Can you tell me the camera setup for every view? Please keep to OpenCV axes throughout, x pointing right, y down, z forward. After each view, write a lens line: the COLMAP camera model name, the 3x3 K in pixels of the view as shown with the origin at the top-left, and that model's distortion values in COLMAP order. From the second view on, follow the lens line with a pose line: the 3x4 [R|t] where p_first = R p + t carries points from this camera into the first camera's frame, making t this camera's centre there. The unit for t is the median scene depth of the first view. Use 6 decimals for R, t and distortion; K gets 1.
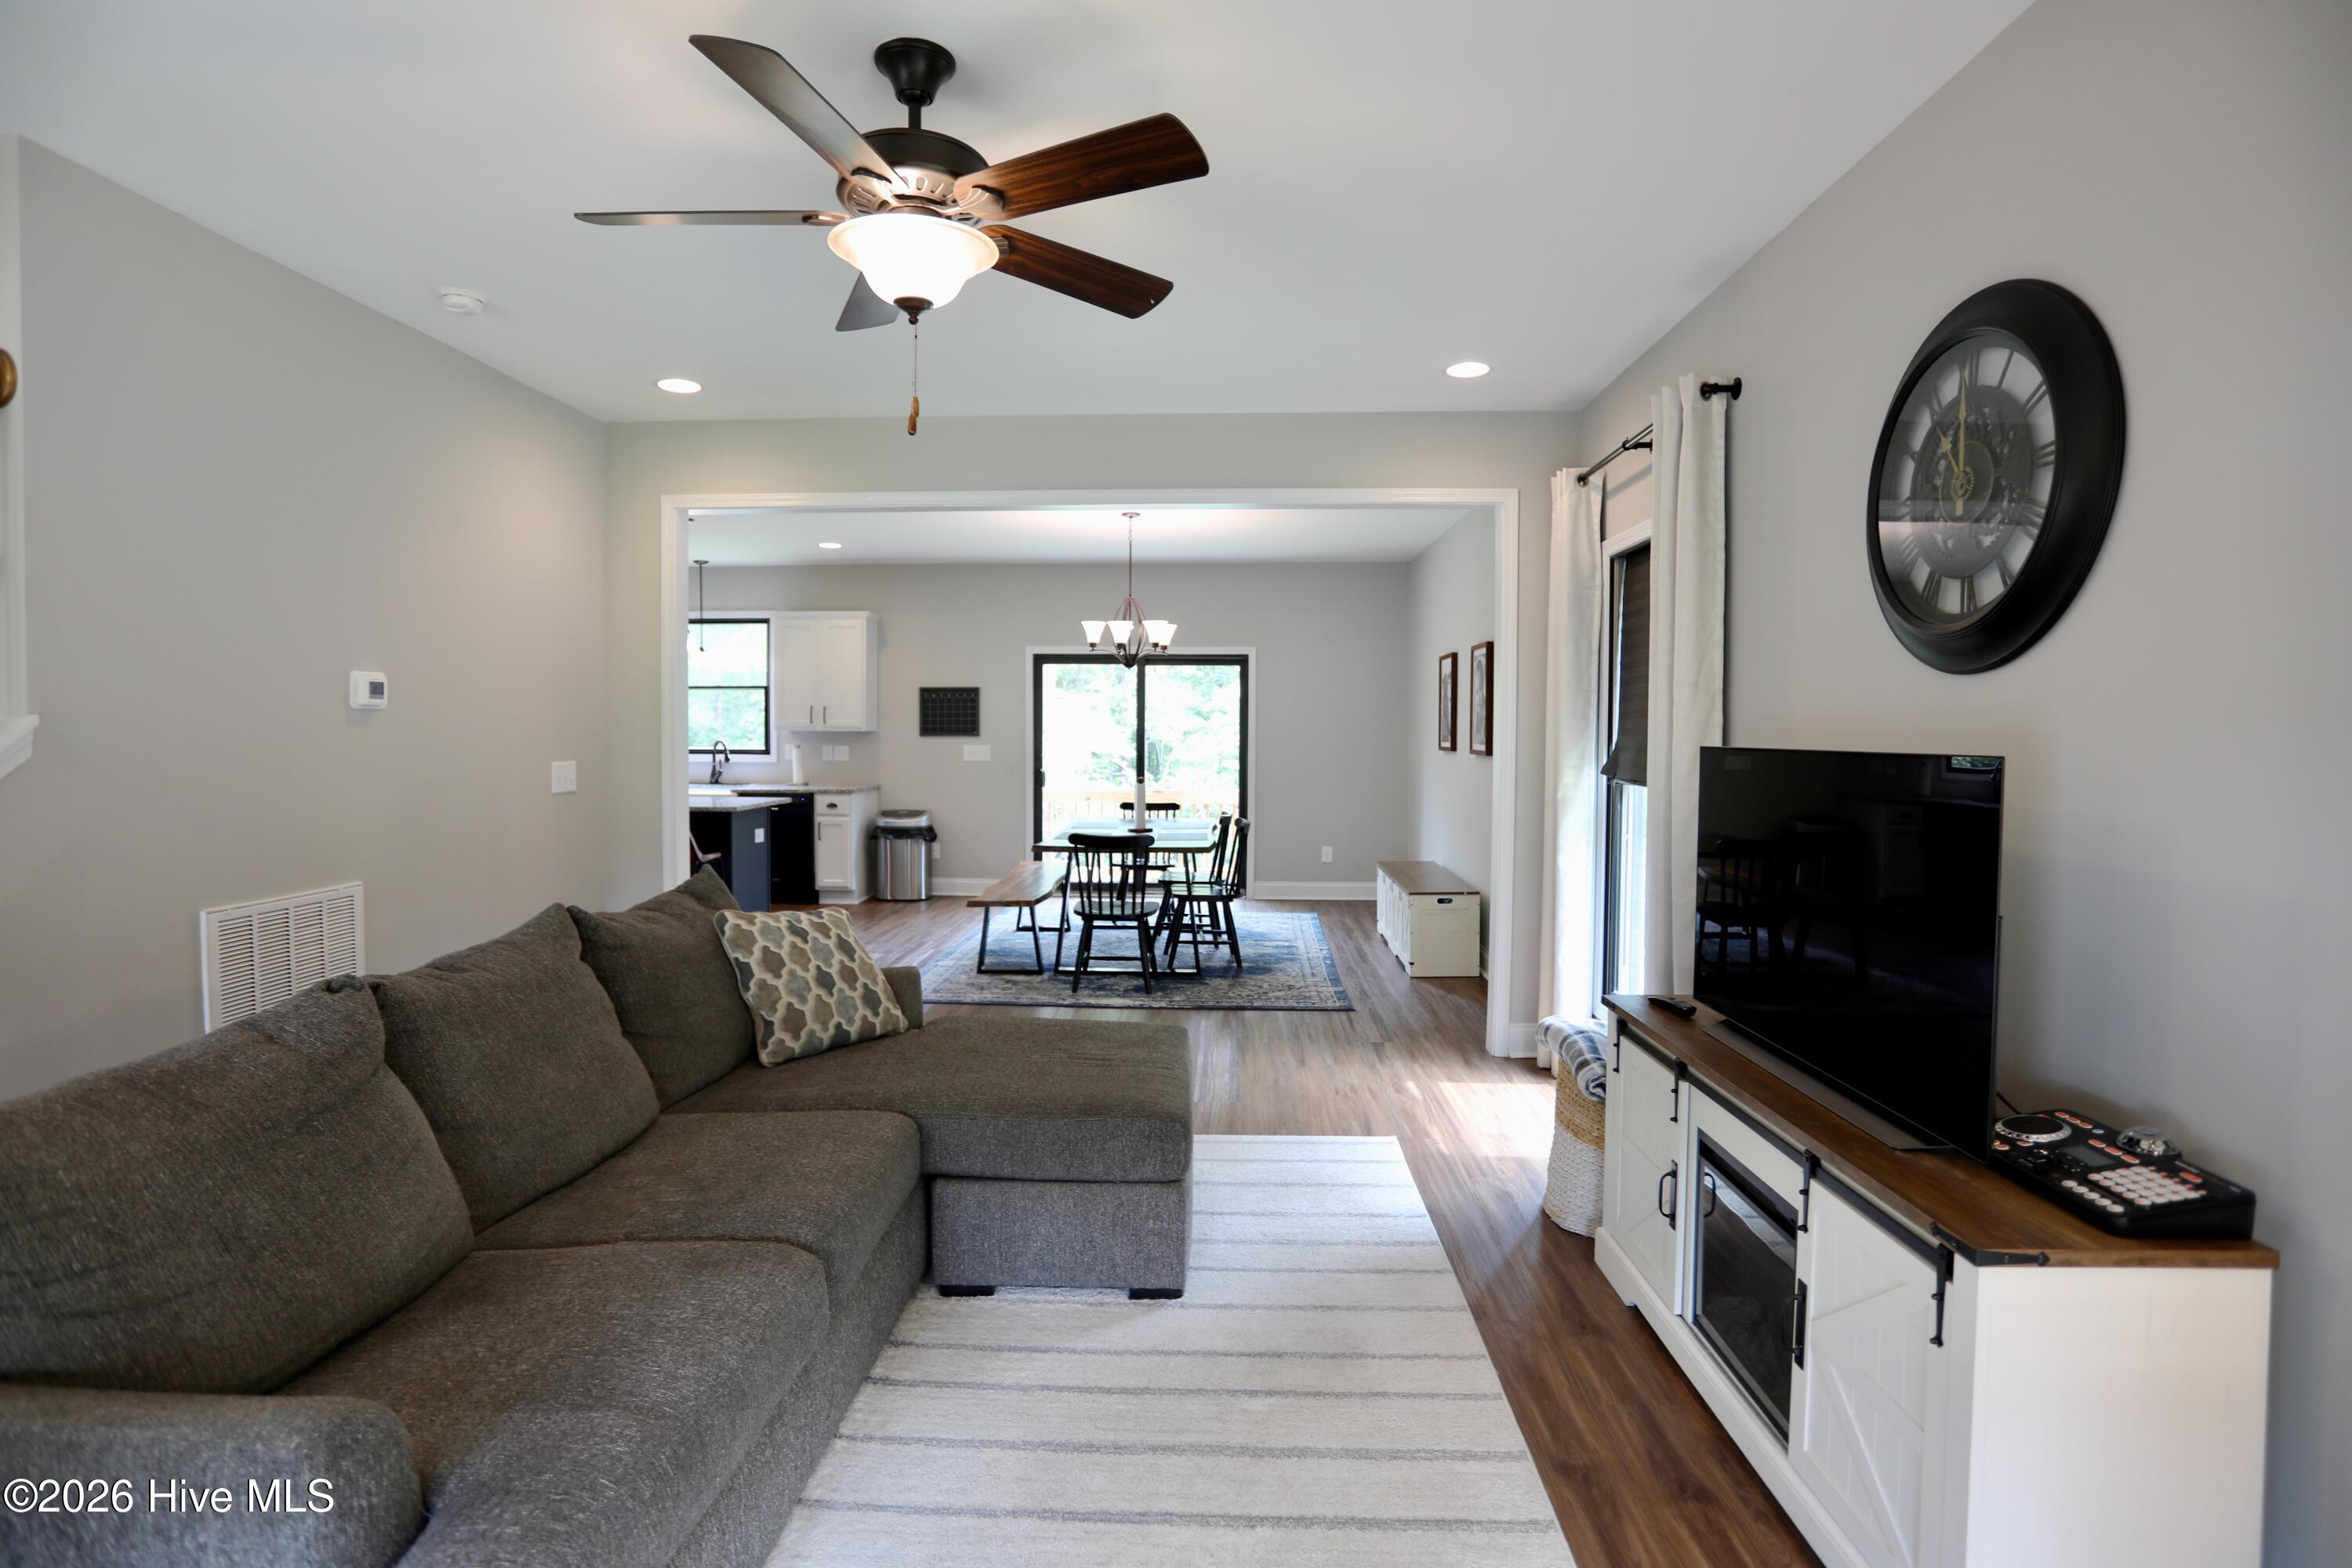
lens RADIAL K [[1144.0, 0, 1173.7], [0, 1144.0, 753.6], [0, 0, 1]] dist [-0.077718, 0.036239]
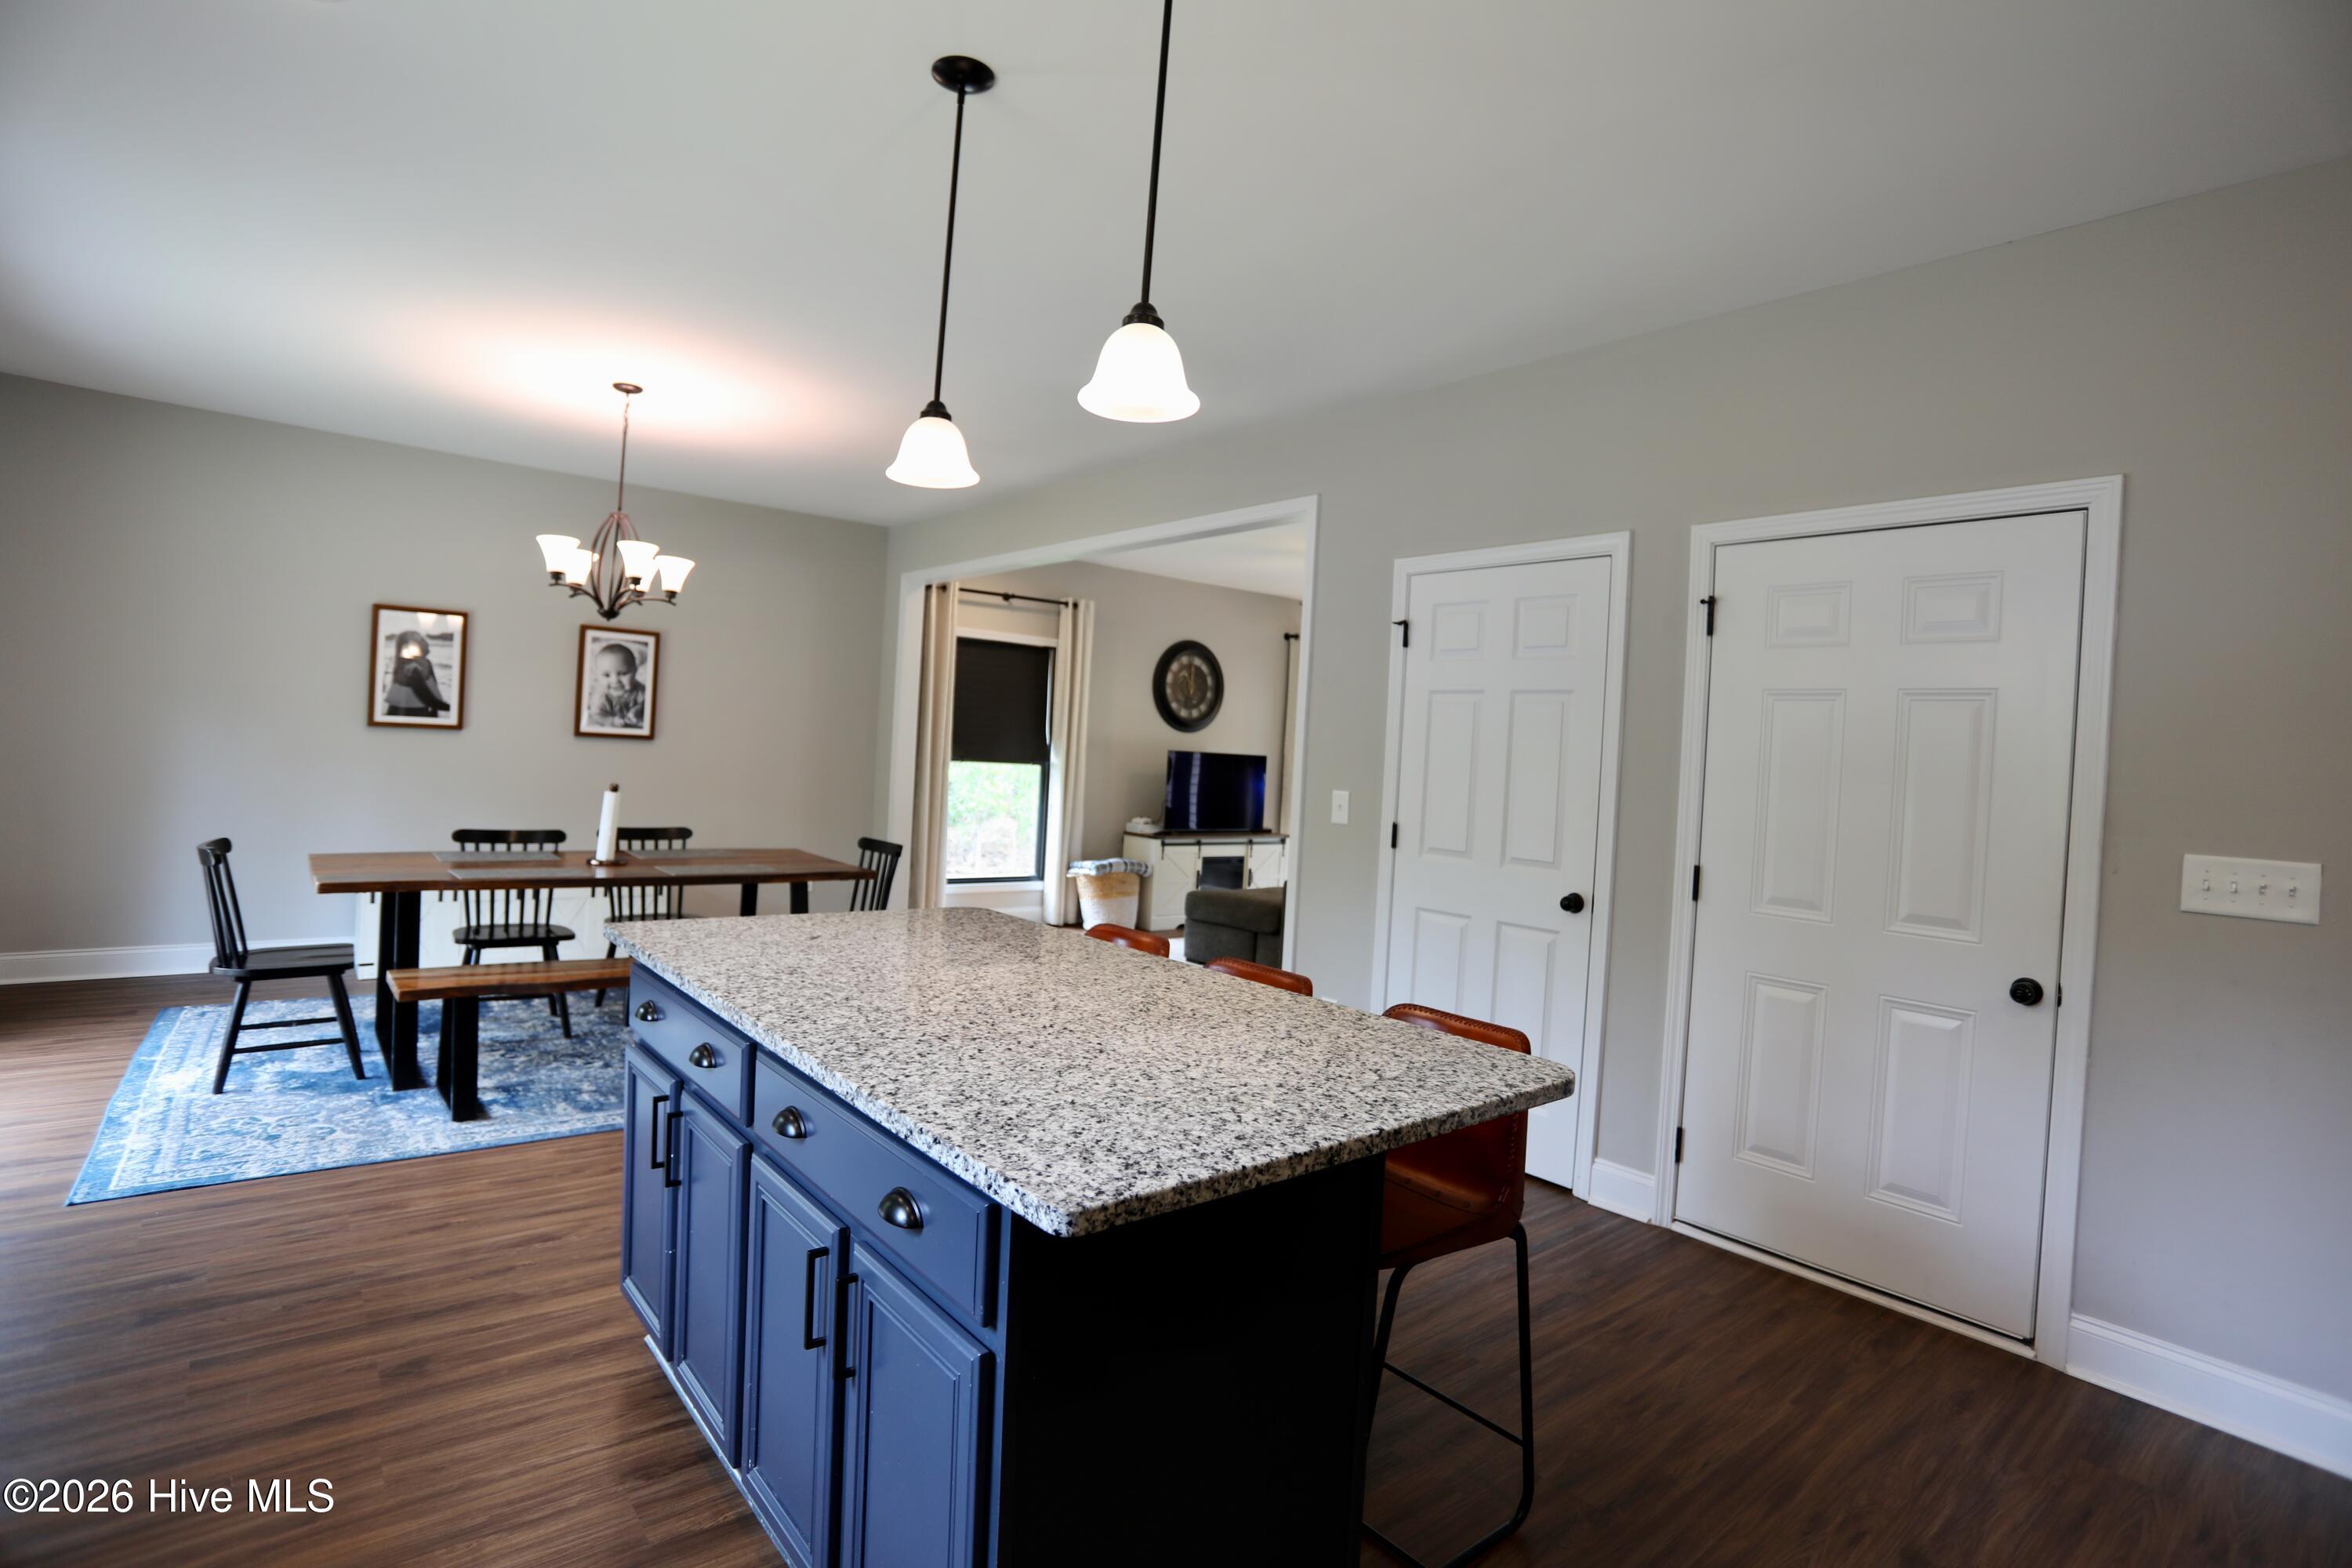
lens RADIAL K [[1144.0, 0, 1173.7], [0, 1144.0, 753.6], [0, 0, 1]] dist [-0.077718, 0.036239]
pose [[-0.665025, -0.042606, 0.745605, -0.848346], [-0.041643, 0.998934, 0.019939, -0.027234], [-0.745659, -0.017789, -0.666090, 1.356510]]
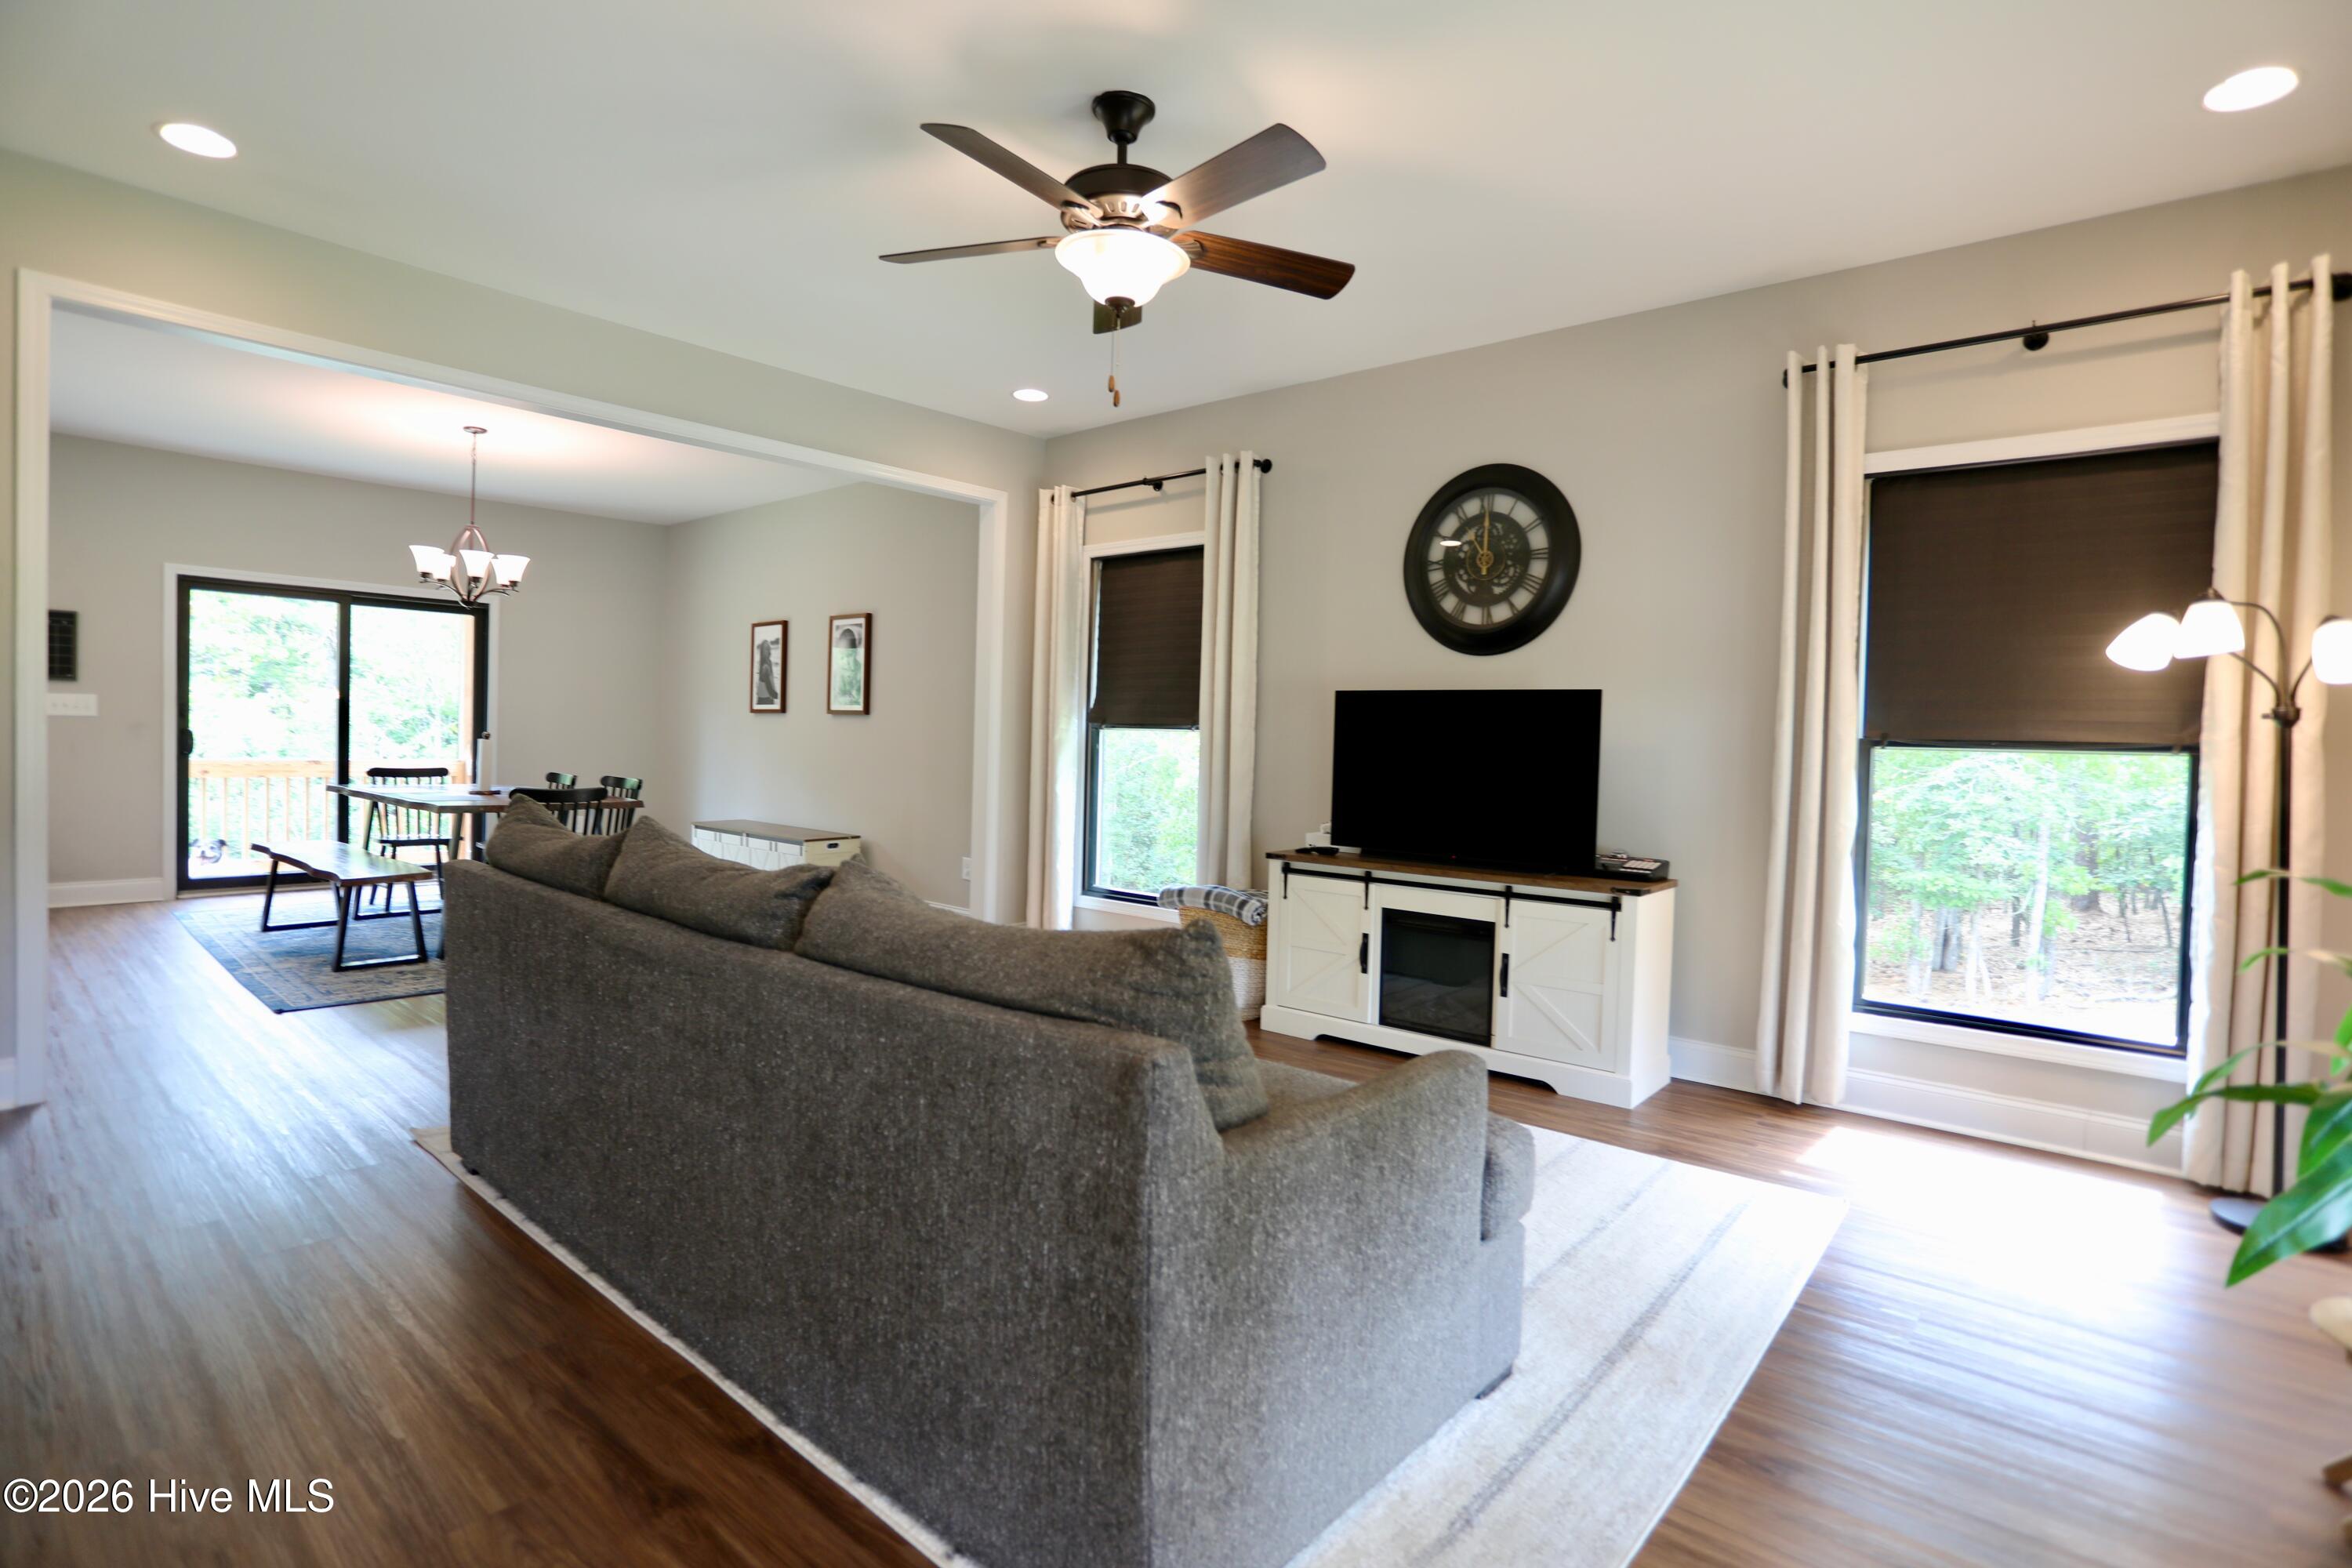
lens RADIAL K [[1144.0, 0, 1173.7], [0, 1144.0, 753.6], [0, 0, 1]] dist [-0.077718, 0.036239]
pose [[0.612605, -0.000385, 0.790389, -0.427541], [-0.005776, 0.999971, 0.004964, 0.033202], [-0.790368, -0.007606, 0.612585, 0.069673]]
